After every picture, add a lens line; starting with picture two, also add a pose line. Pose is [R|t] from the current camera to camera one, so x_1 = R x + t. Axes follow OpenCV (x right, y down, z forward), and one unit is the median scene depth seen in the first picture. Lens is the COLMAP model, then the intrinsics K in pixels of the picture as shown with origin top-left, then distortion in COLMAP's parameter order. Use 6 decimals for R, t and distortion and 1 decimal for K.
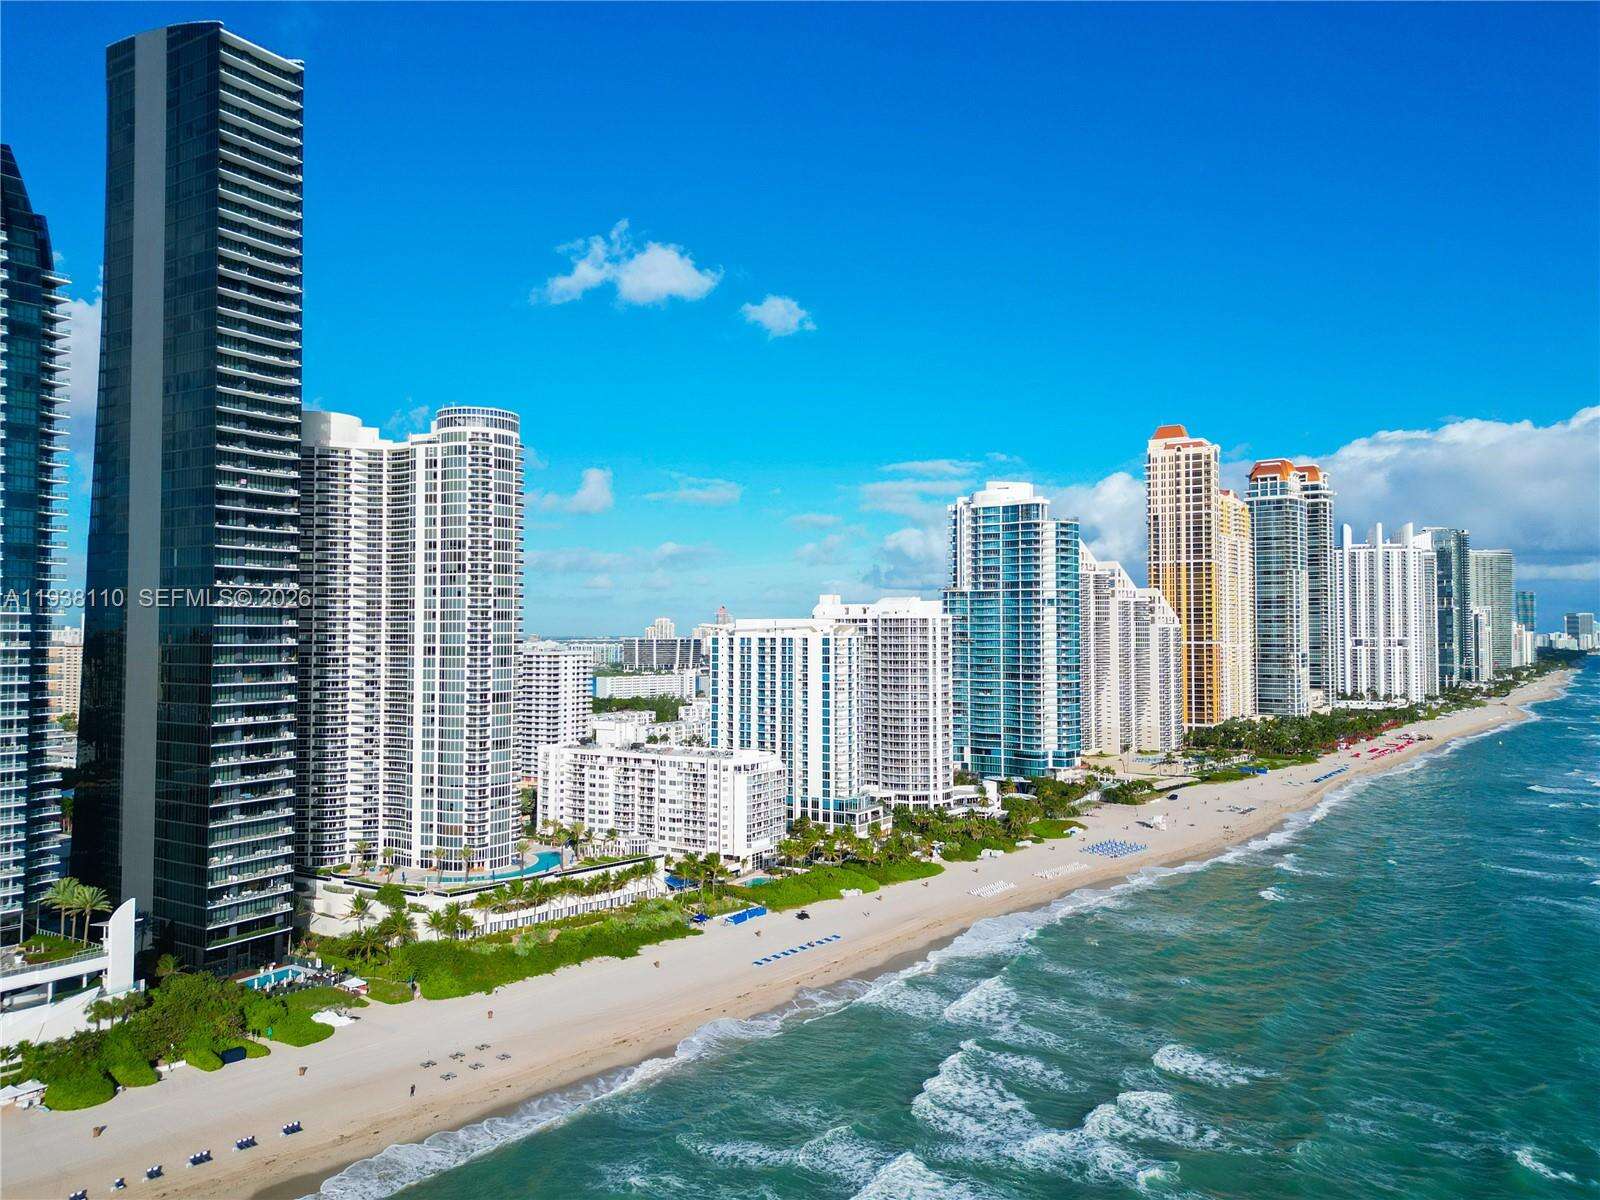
lens RADIAL K [[1123.8, 0, 800.0], [0, 1123.8, 600.0], [0, 0, 1]] dist [0.048867, -0.045522]
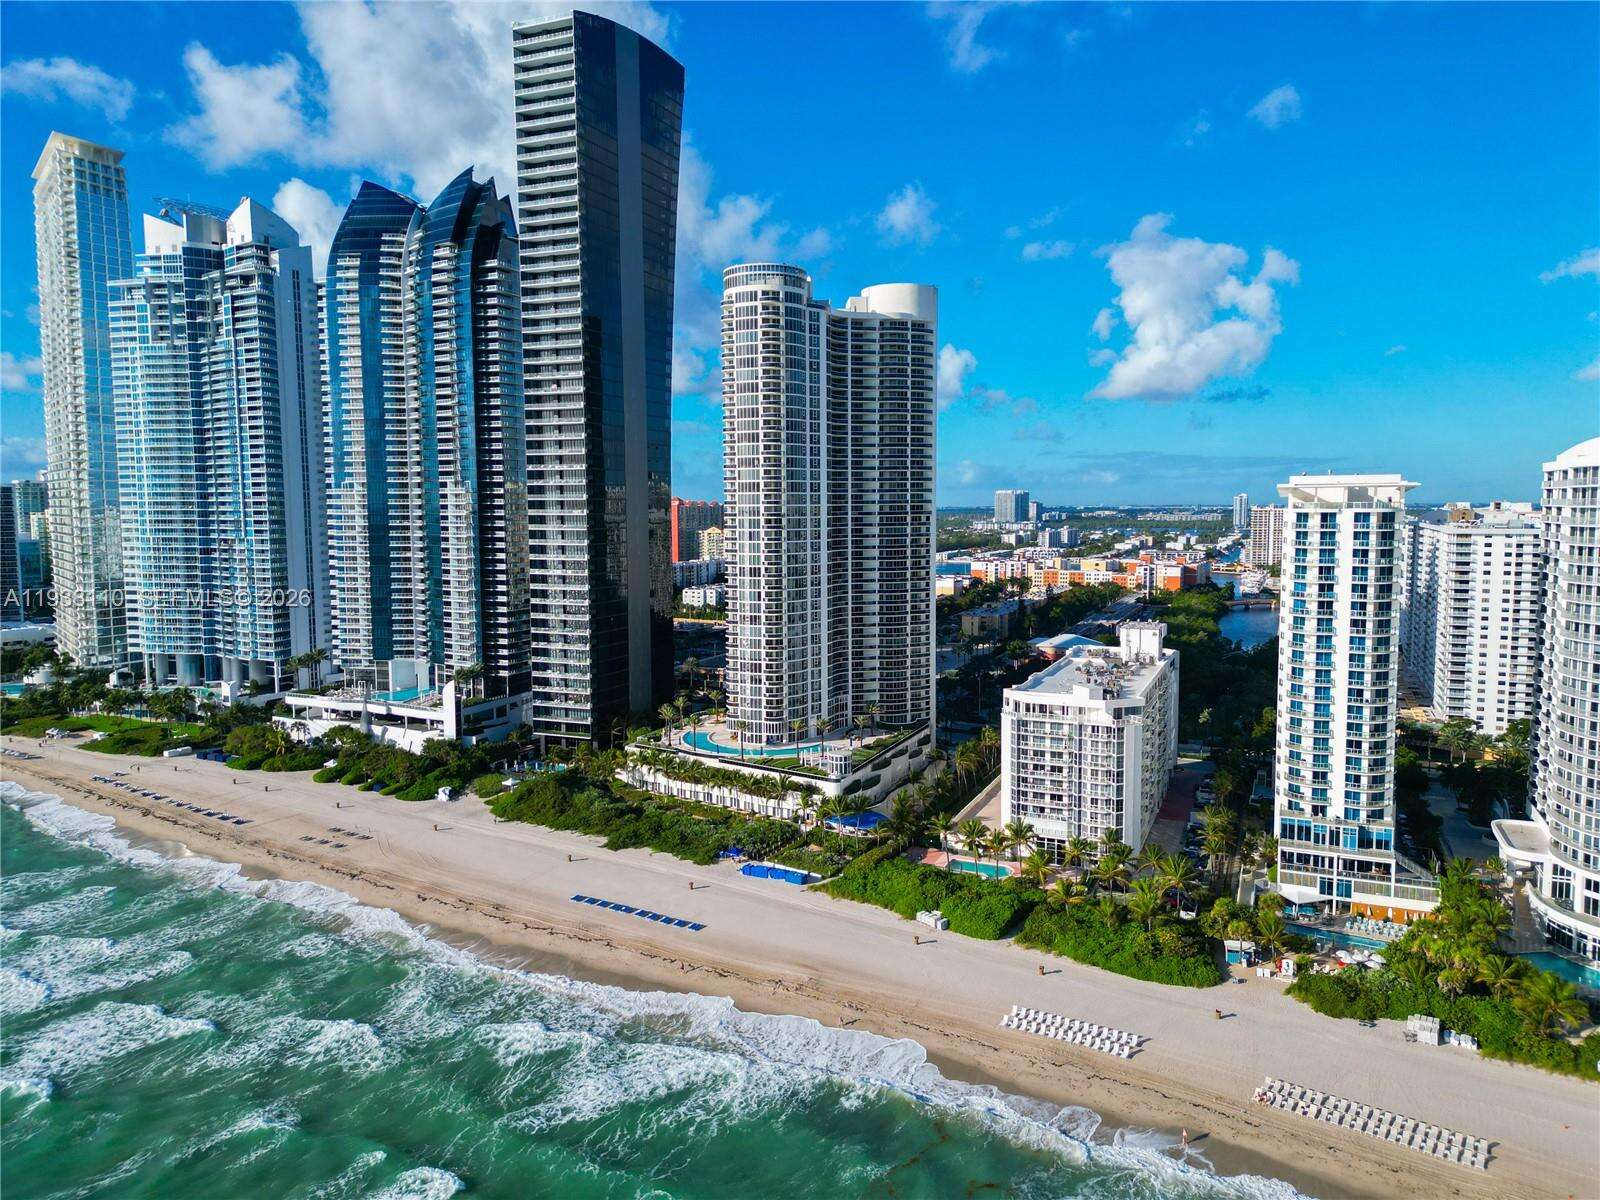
lens RADIAL K [[1121.7, 0, 800.0], [0, 1121.7, 600.0], [0, 0, 1]] dist [0.060491, -0.130963]
pose [[0.152203, 0.088610, -0.984369, 0.545801], [0.030024, 0.995099, 0.094218, 0.015885], [0.987893, -0.043895, 0.148796, 0.709319]]
